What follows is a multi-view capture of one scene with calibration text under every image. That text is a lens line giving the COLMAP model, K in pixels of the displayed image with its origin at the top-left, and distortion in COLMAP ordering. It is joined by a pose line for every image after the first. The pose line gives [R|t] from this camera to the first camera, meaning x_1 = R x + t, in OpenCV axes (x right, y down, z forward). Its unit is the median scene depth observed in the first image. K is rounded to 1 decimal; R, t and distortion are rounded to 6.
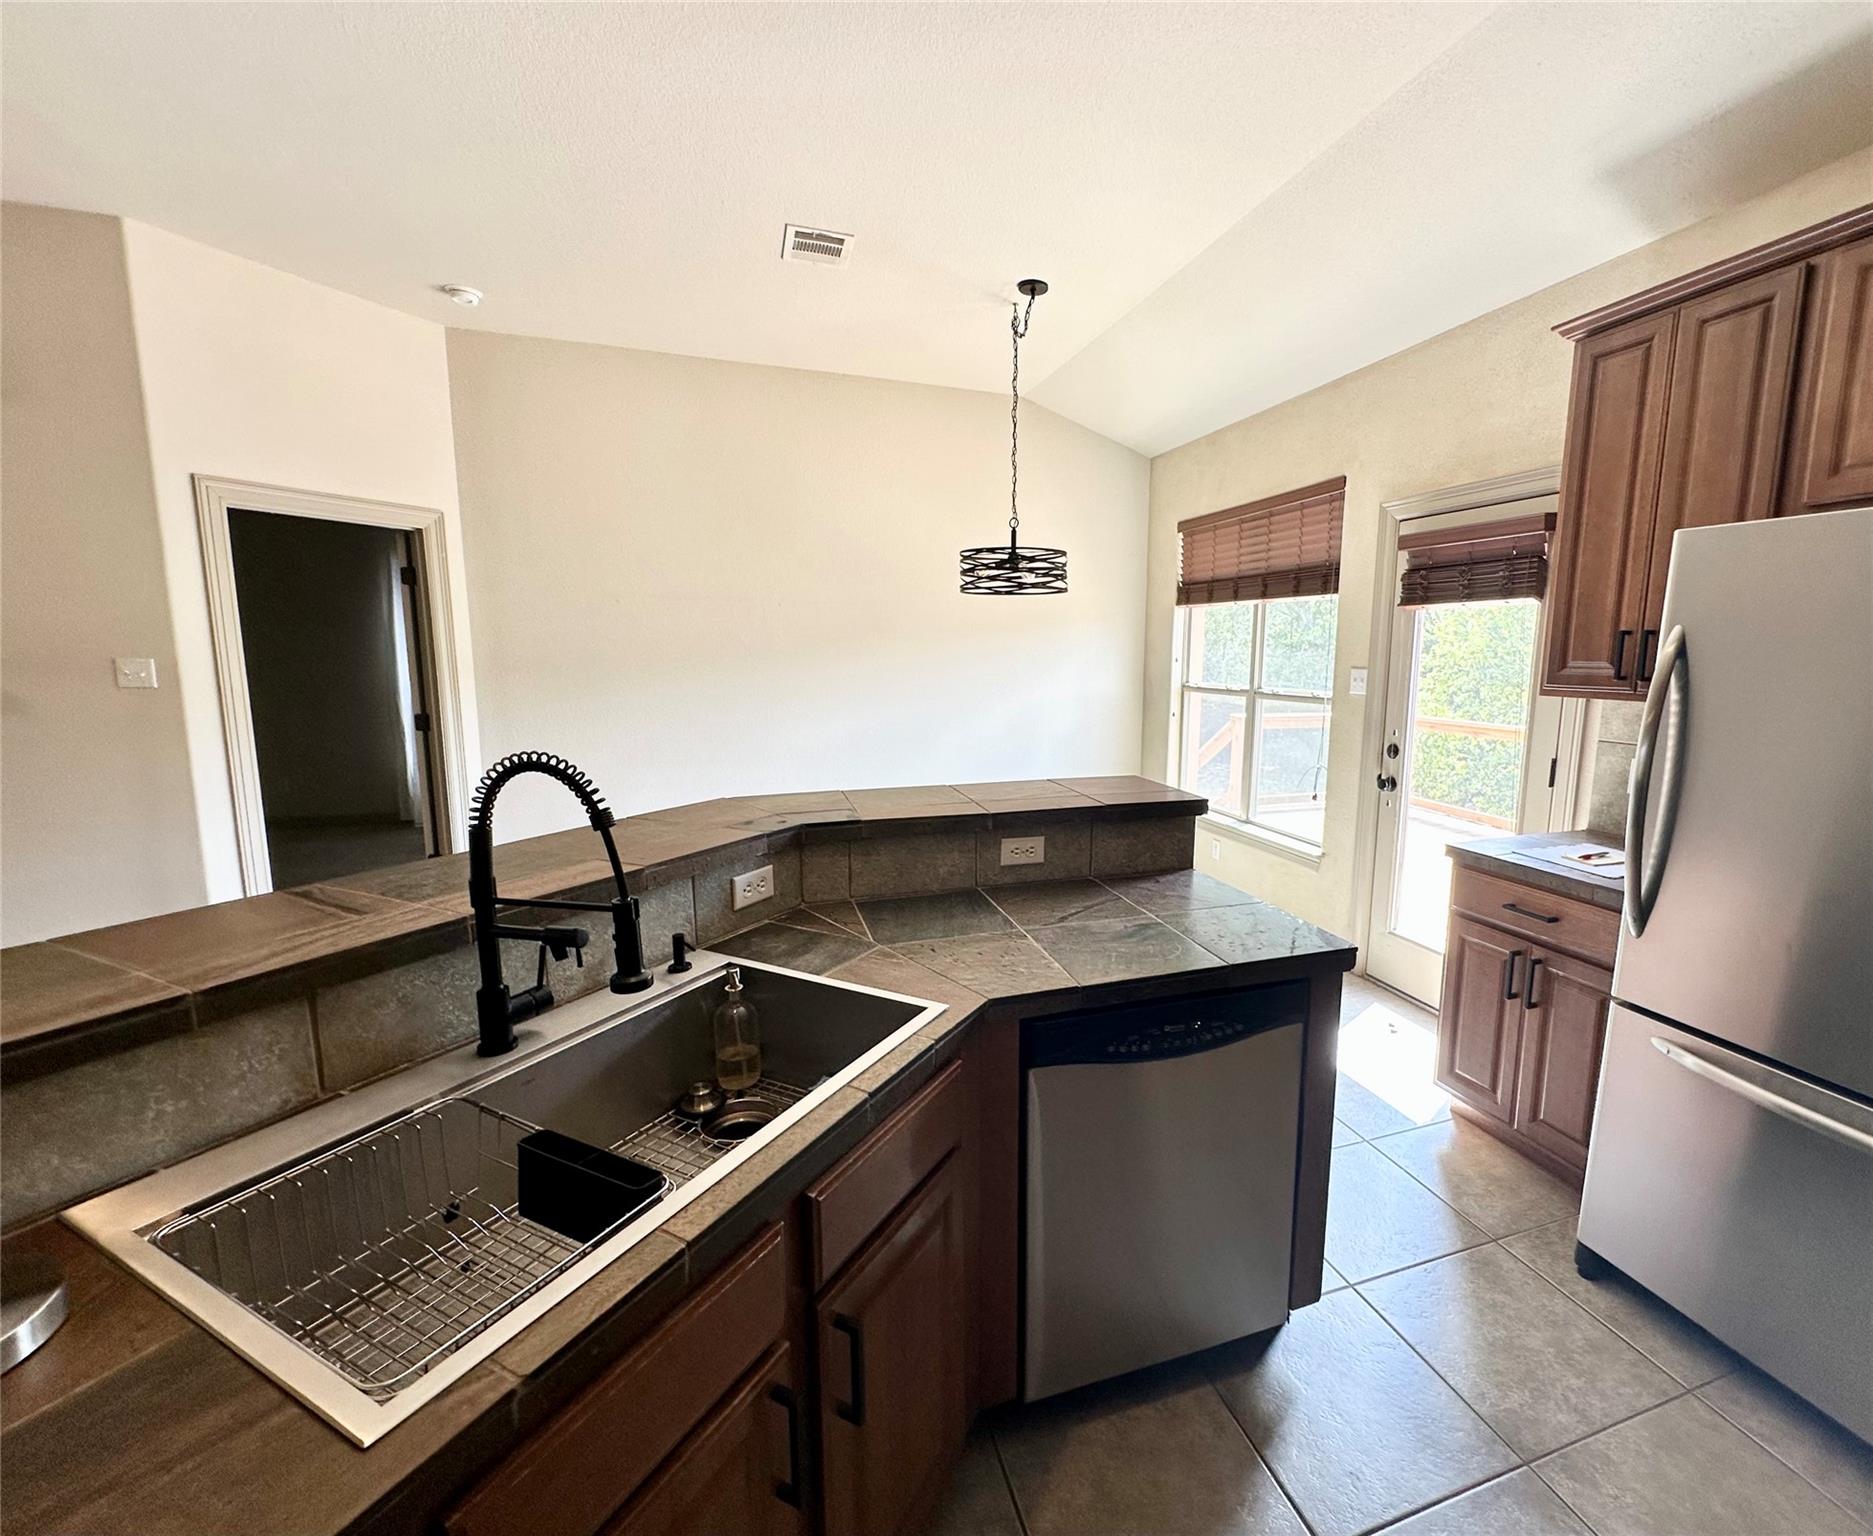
lens RADIAL K [[819.9, 0, 1014.9], [0, 819.9, 771.4], [0, 0, 1]] dist [0.001060, 0.000184]
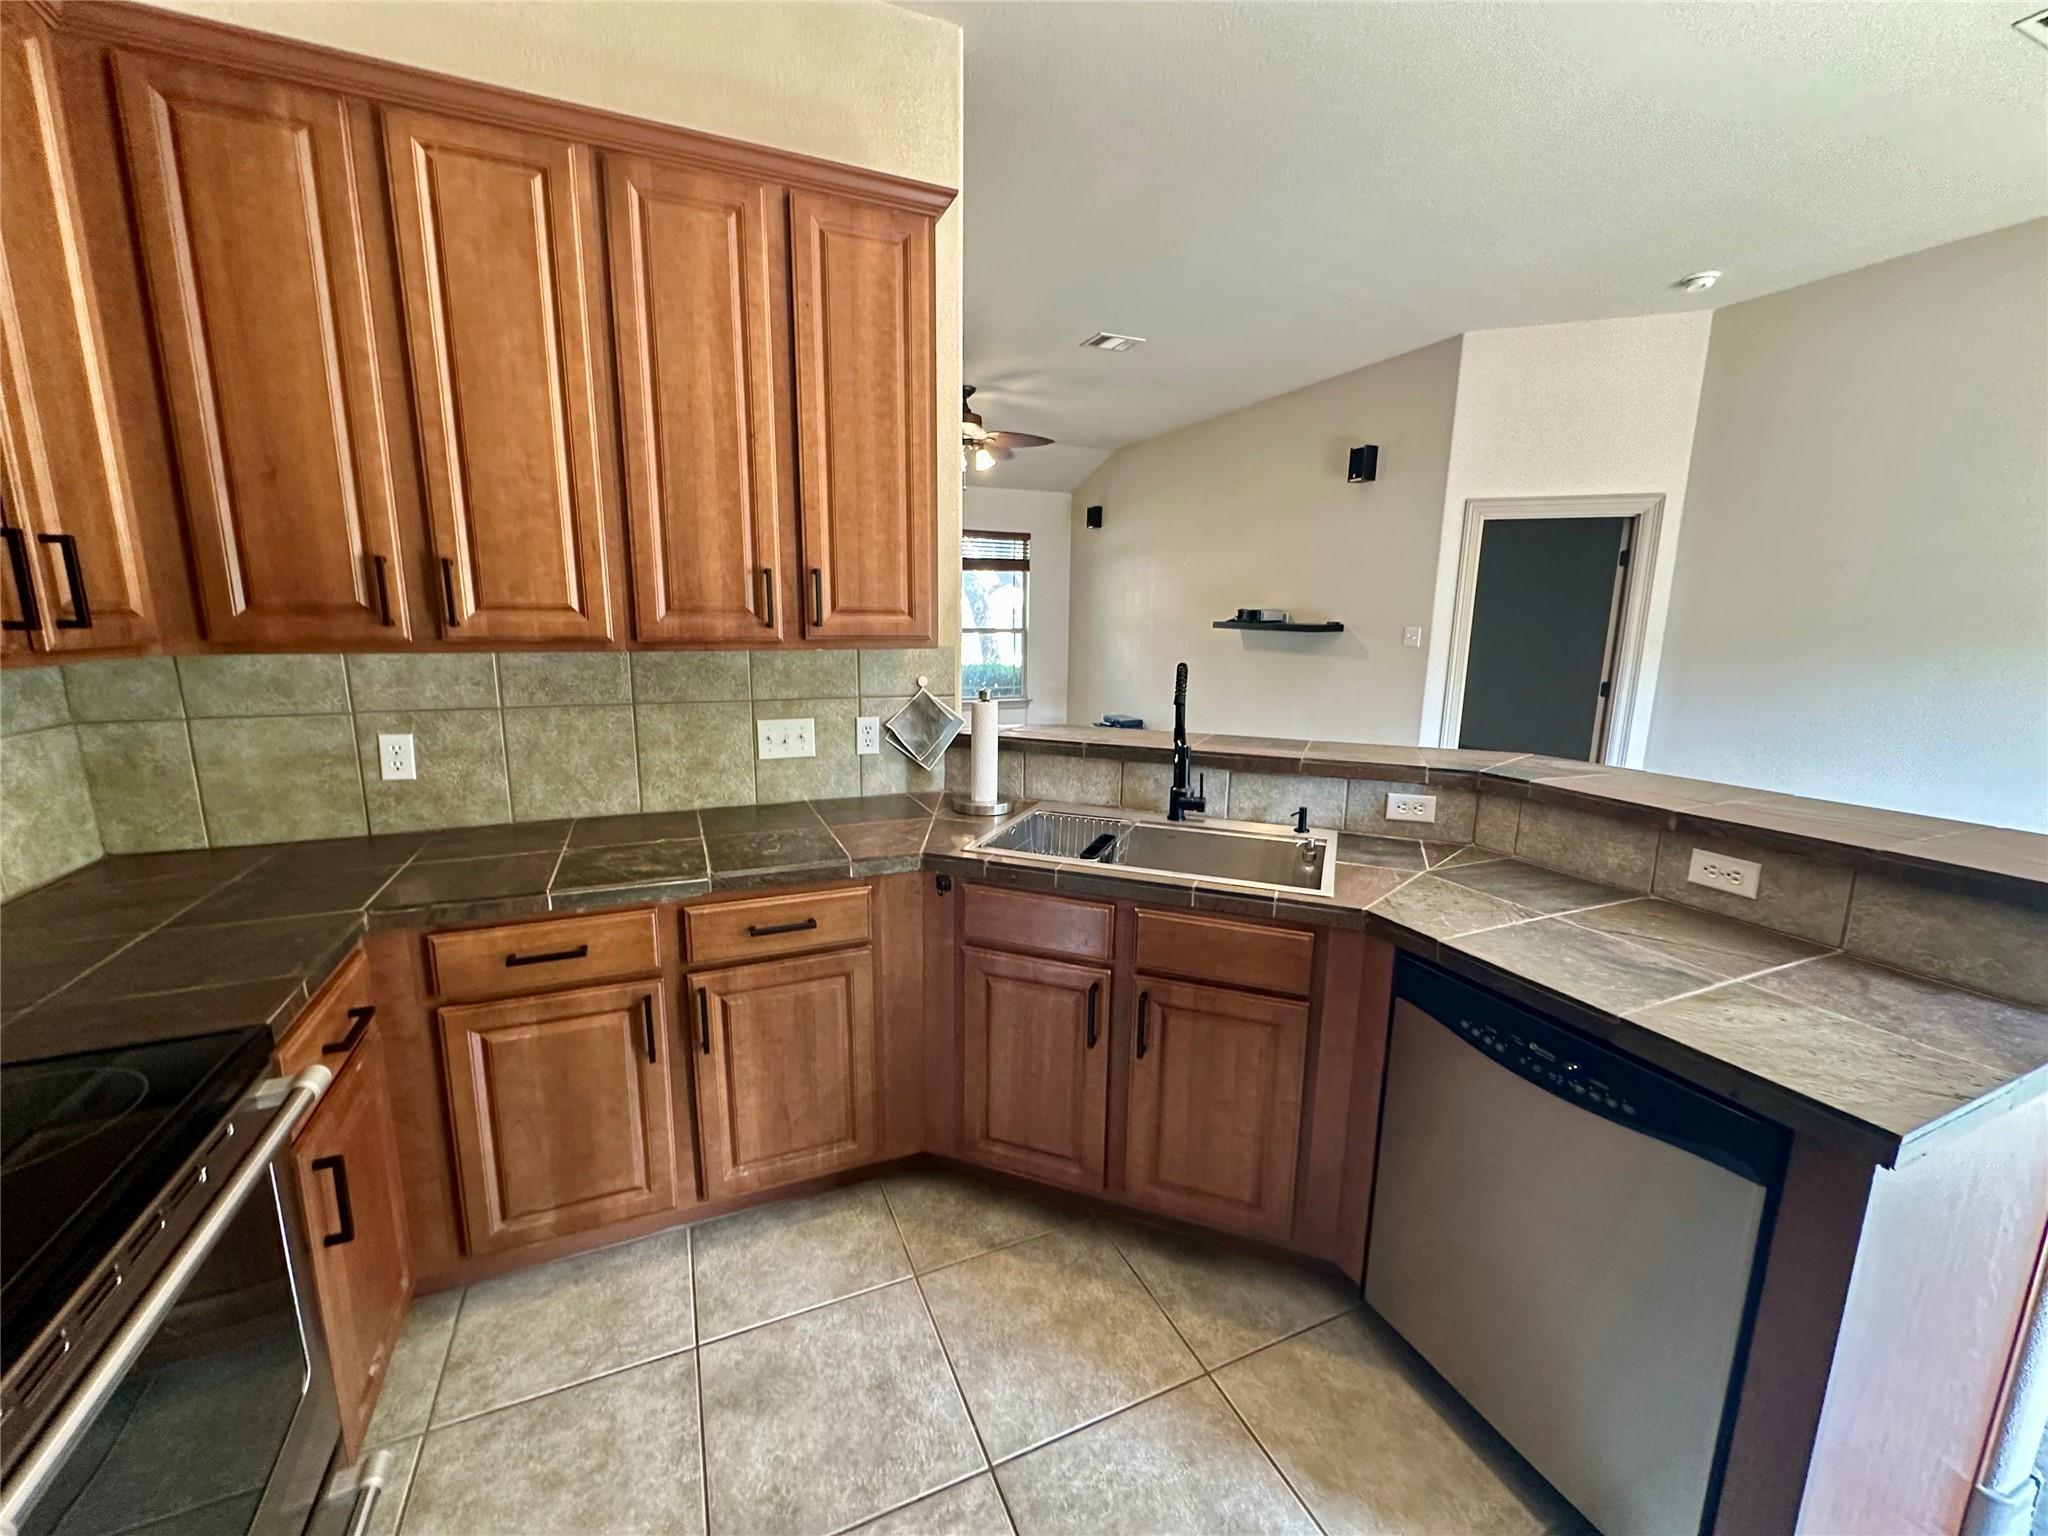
lens RADIAL K [[822.5, 0, 1025.7], [0, 822.5, 766.6], [0, 0, 1]] dist [-0.003294, -0.000128]
pose [[0.078464, 0.174748, -0.981482, 0.758529], [-0.161496, 0.973741, 0.160459, -0.020734], [0.983749, 0.145915, 0.104625, 0.274831]]
